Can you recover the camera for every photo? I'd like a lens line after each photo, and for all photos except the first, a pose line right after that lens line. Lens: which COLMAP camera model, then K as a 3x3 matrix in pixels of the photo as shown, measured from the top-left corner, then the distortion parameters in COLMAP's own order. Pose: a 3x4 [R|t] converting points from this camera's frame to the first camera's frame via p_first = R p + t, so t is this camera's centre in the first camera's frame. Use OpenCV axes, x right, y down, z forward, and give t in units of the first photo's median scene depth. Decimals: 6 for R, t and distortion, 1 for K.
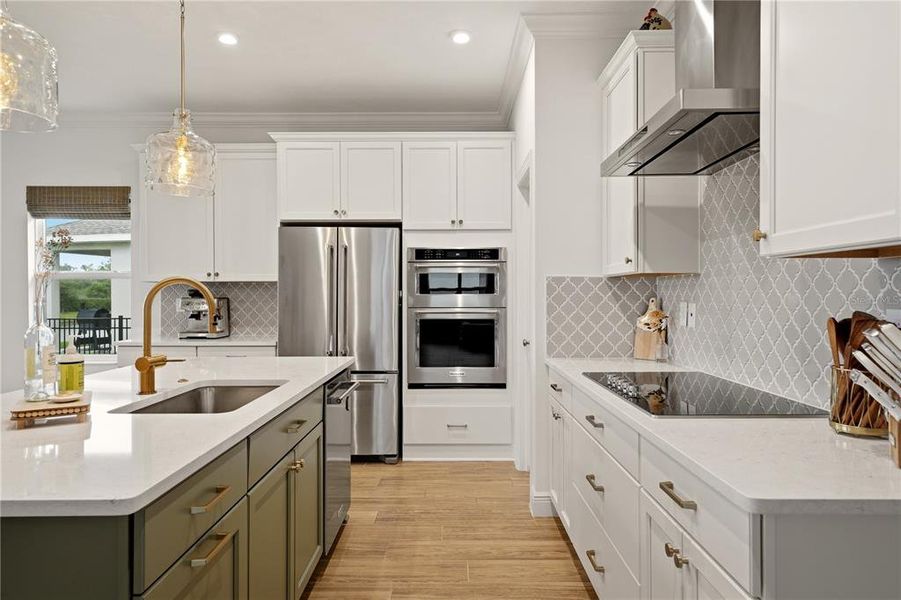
lens RADIAL K [[553.2, 0, 450.5], [0, 553.2, 300.0], [0, 0, 1]] dist [0.007811, 0.000798]
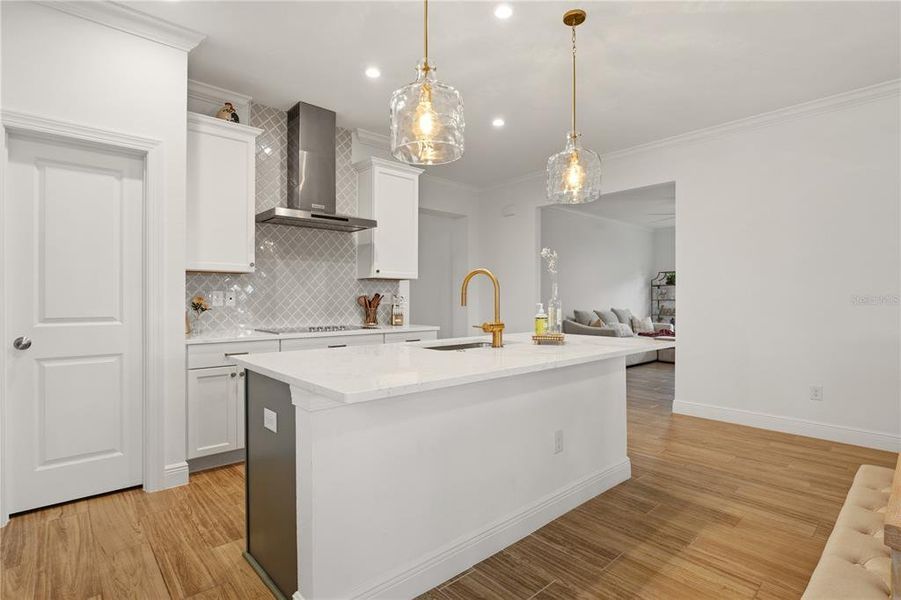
lens RADIAL K [[445.3, 0, 448.1], [0, 445.3, 300.6], [0, 0, 1]] dist [-0.012387, 0.000632]
pose [[-0.672014, -0.002683, 0.740534, -0.646667], [0.005905, 0.999942, 0.008981, 0.016203], [-0.740515, 0.010408, -0.671959, 0.915362]]
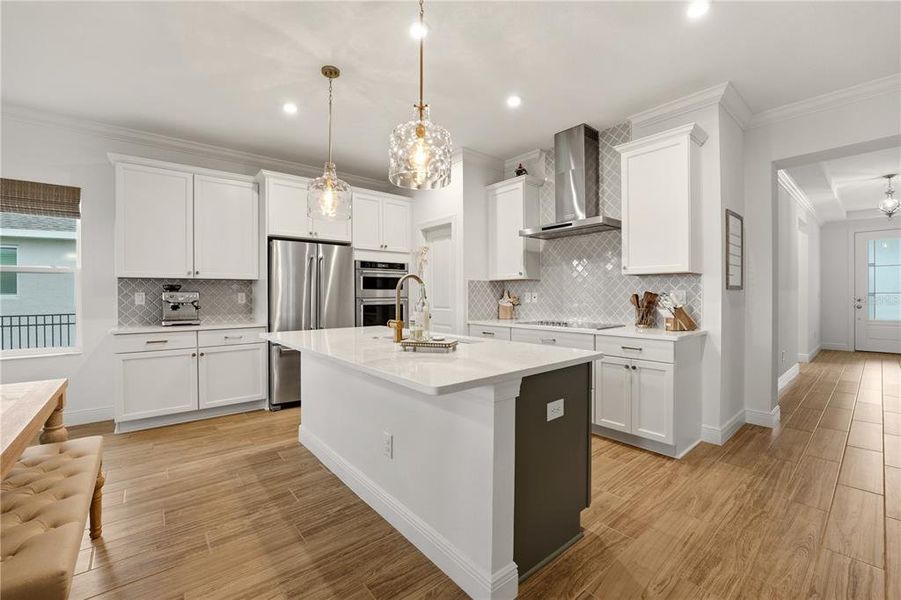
lens RADIAL K [[375.1, 0, 450.0], [0, 375.1, 297.0], [0, 0, 1]] dist [-0.023865, 0.000330]
pose [[0.764497, -0.005489, 0.644604, -0.563569], [0.009624, 0.999949, -0.002899, 0.017205], [-0.644556, 0.008420, 0.764511, 0.007779]]
